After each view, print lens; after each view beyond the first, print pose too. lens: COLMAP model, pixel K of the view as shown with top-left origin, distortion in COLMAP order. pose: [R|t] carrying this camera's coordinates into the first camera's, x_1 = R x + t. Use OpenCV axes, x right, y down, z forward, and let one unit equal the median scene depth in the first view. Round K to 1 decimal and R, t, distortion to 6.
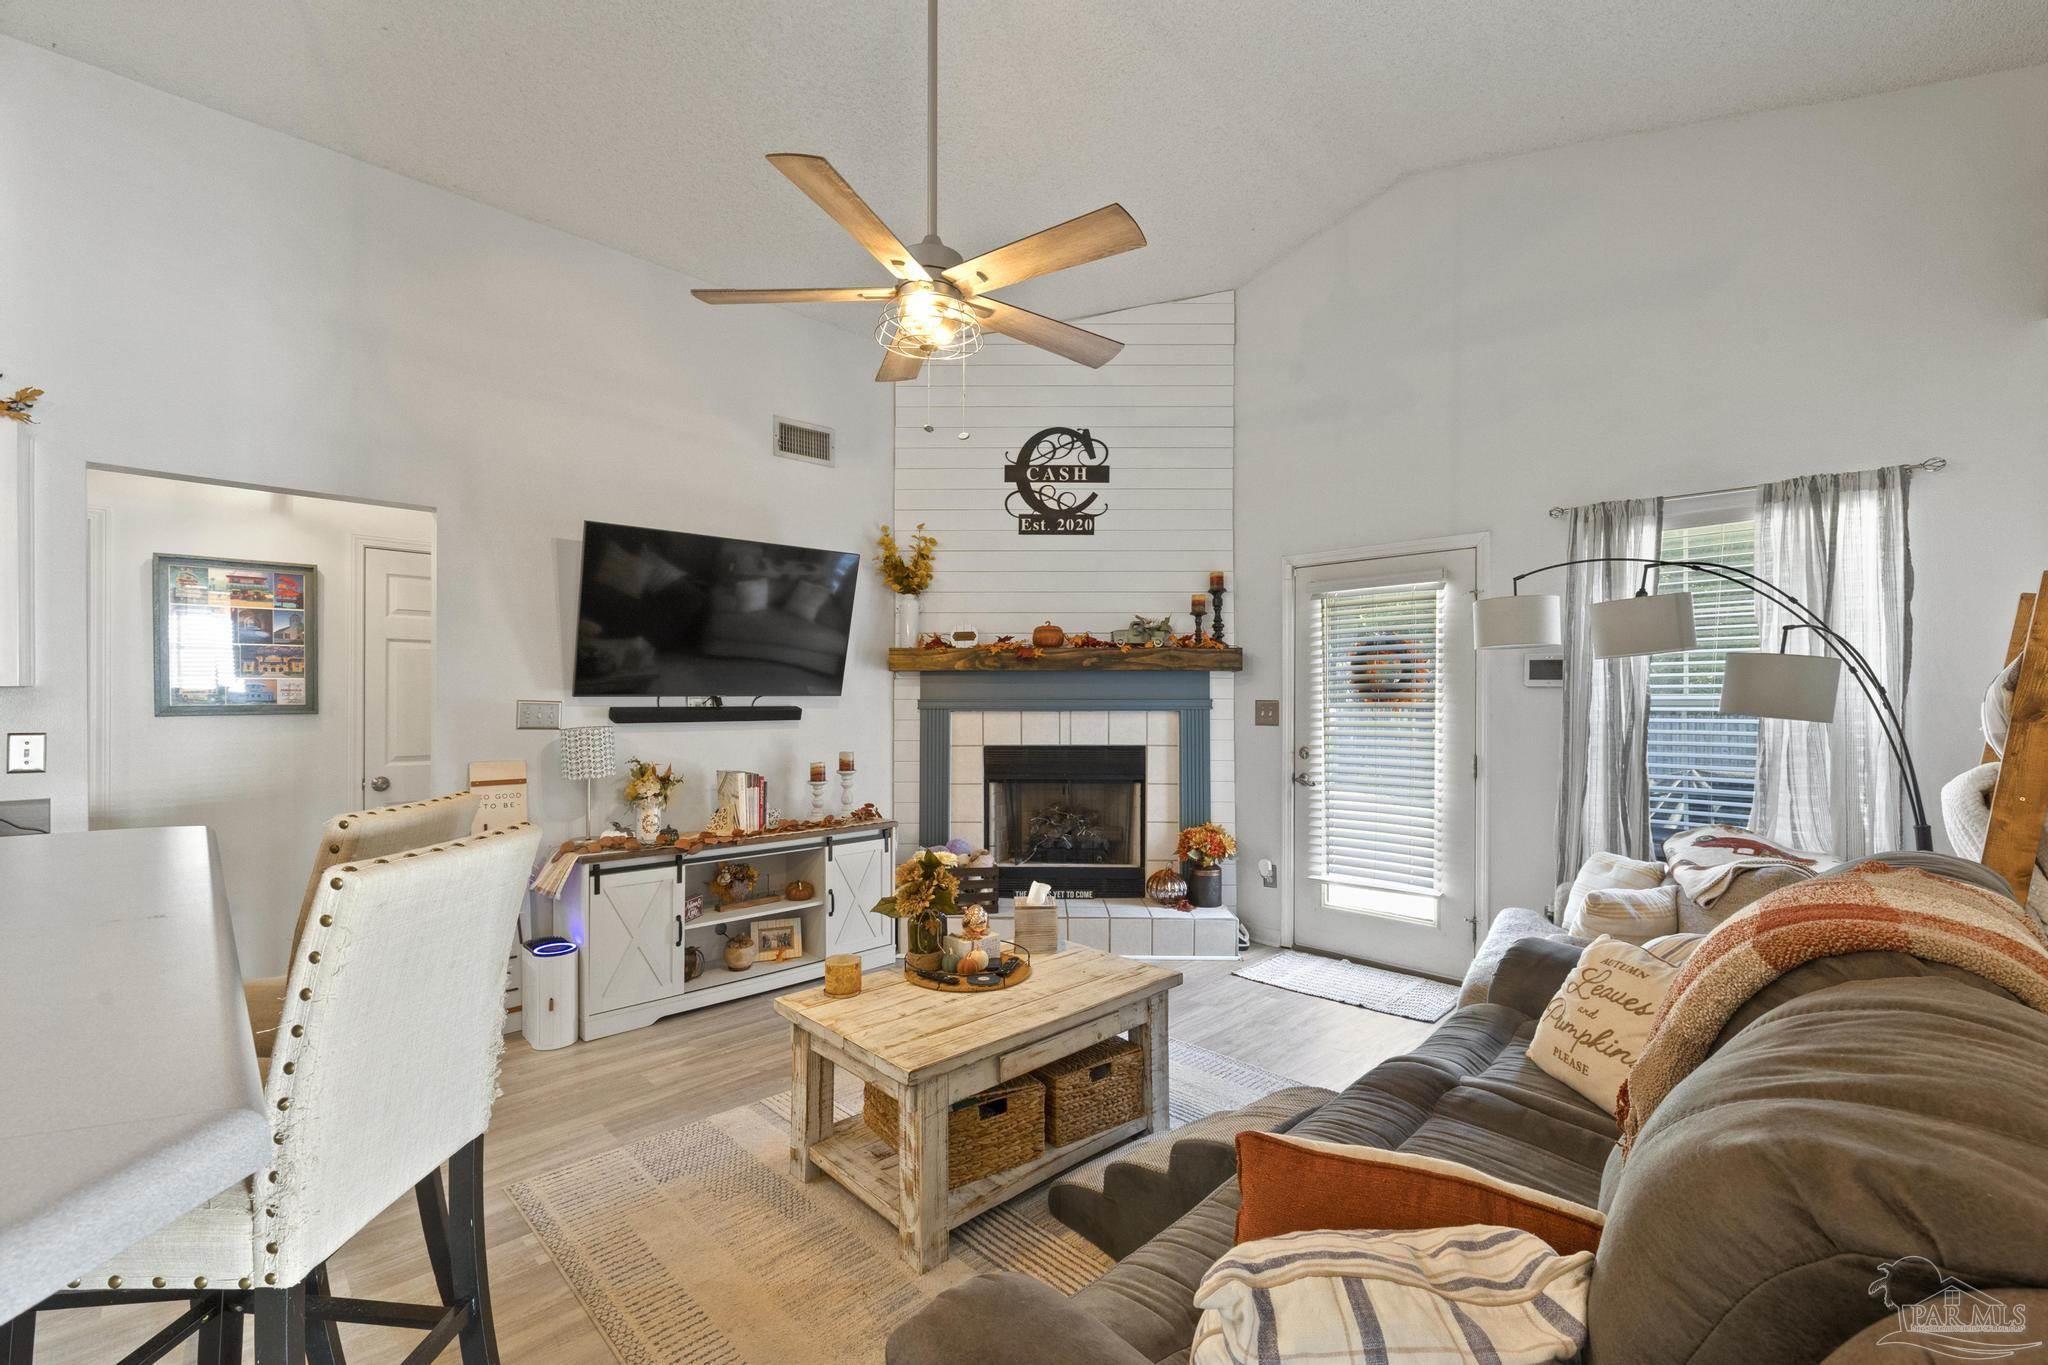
lens RADIAL K [[868.3, 0, 1024.4], [0, 868.3, 697.0], [0, 0, 1]] dist [-0.000498, 0.000233]
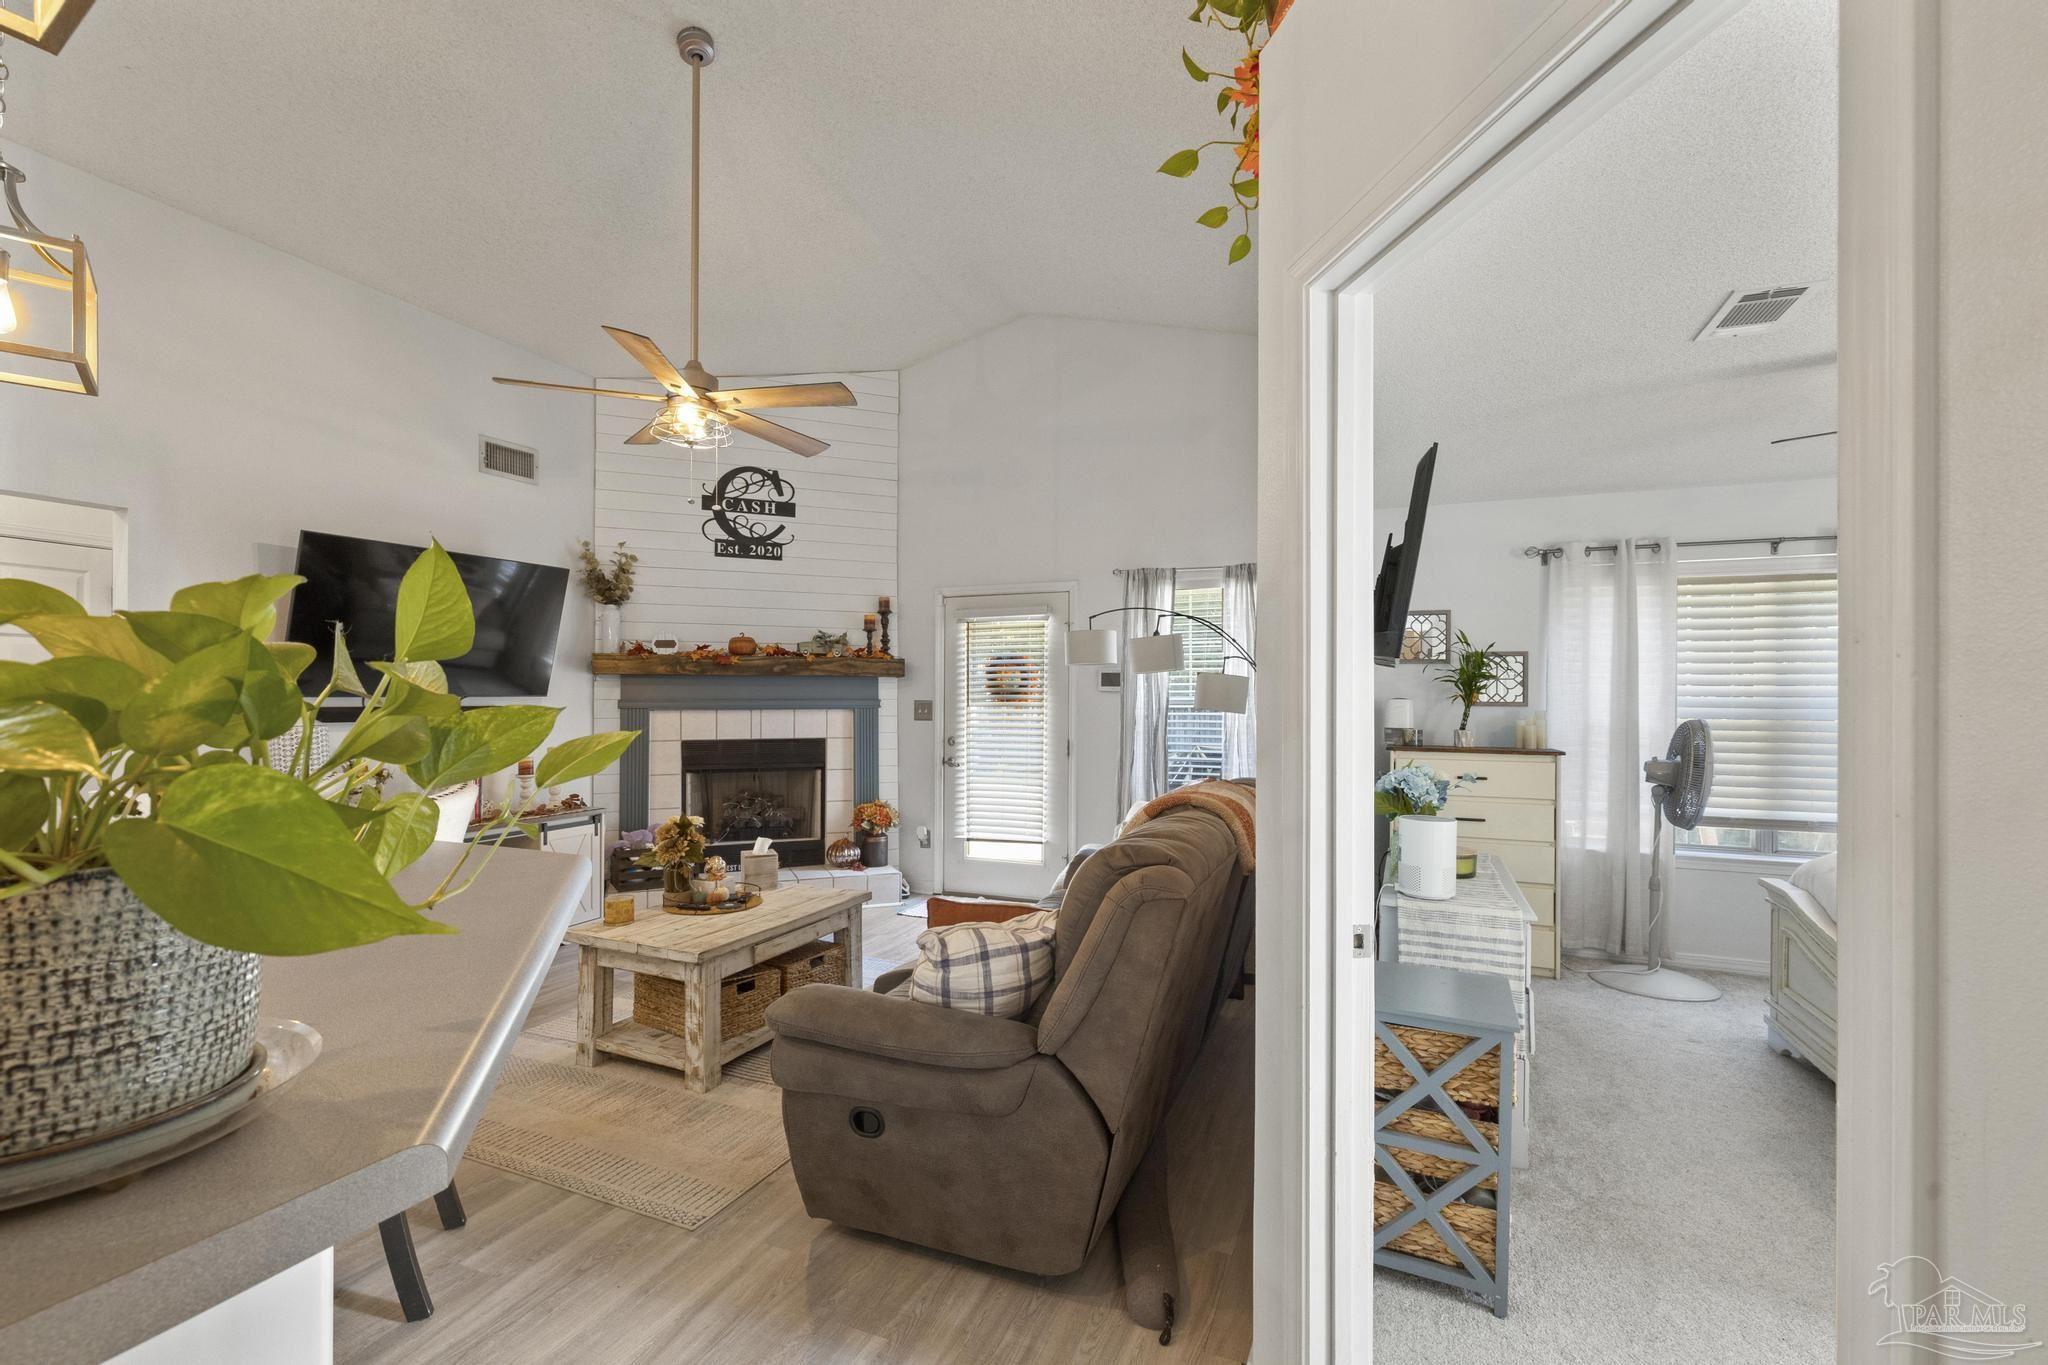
lens RADIAL K [[879.6, 0, 1024.5], [0, 879.6, 691.4], [0, 0, 1]] dist [-0.001125, 0.000215]
pose [[0.921738, 0.004013, 0.387793, -0.082517], [-0.001887, 0.999981, -0.005862, -0.002271], [-0.387809, 0.004671, 0.921728, -0.240857]]
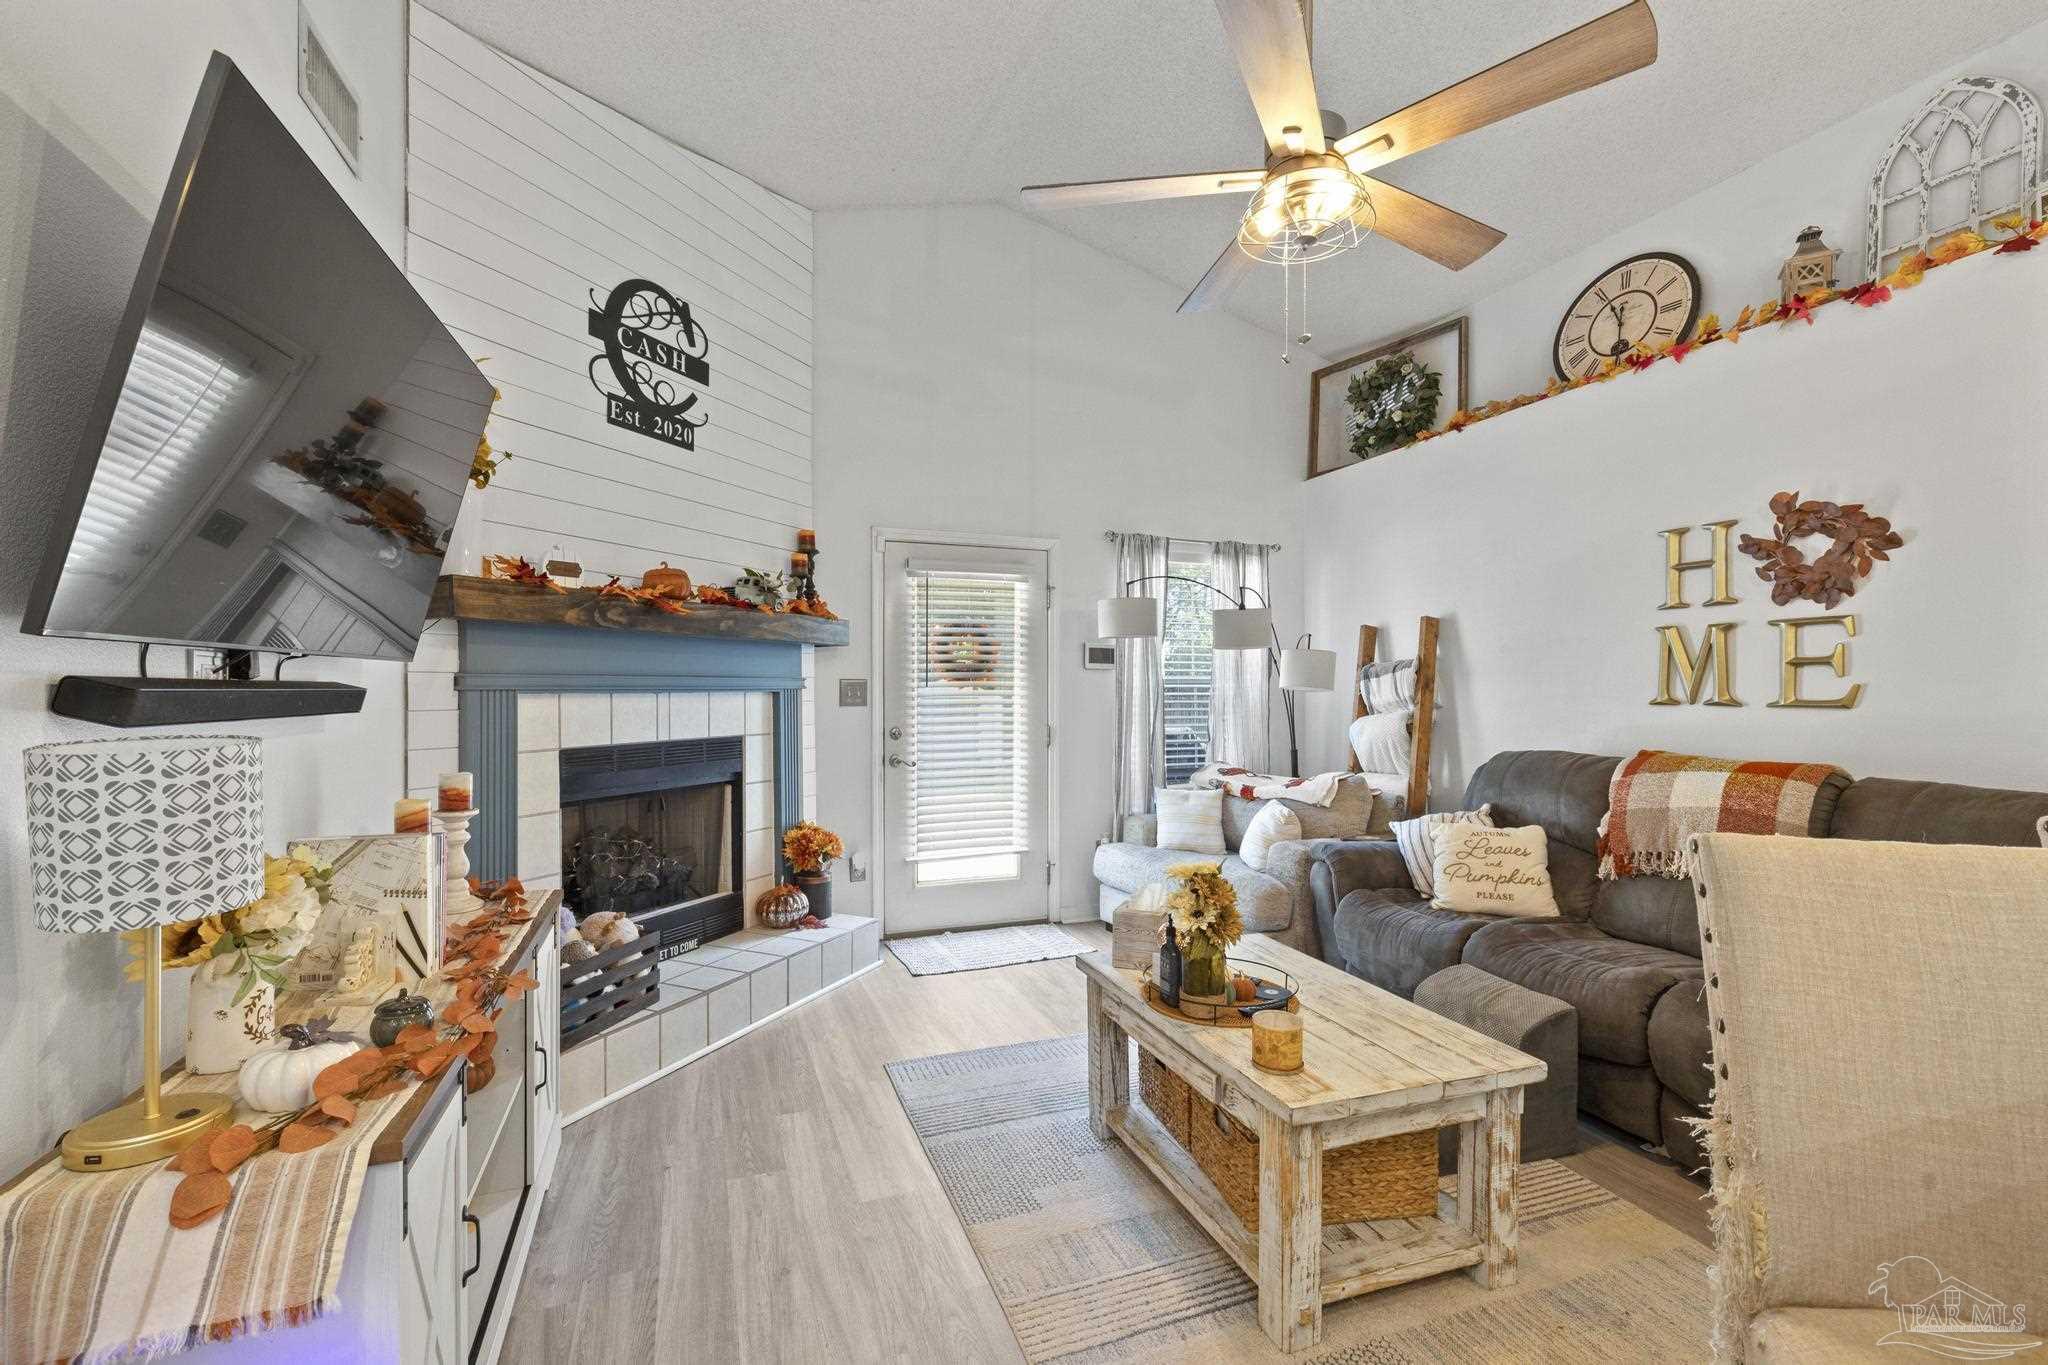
lens RADIAL K [[879.6, 0, 1024.5], [0, 879.6, 691.4], [0, 0, 1]] dist [-0.001125, 0.000215]
pose [[0.404369, -0.003401, 0.914590, -0.506004], [-0.001367, 0.999990, 0.004323, 0.012393], [-0.914595, -0.002998, 0.404360, 0.462875]]
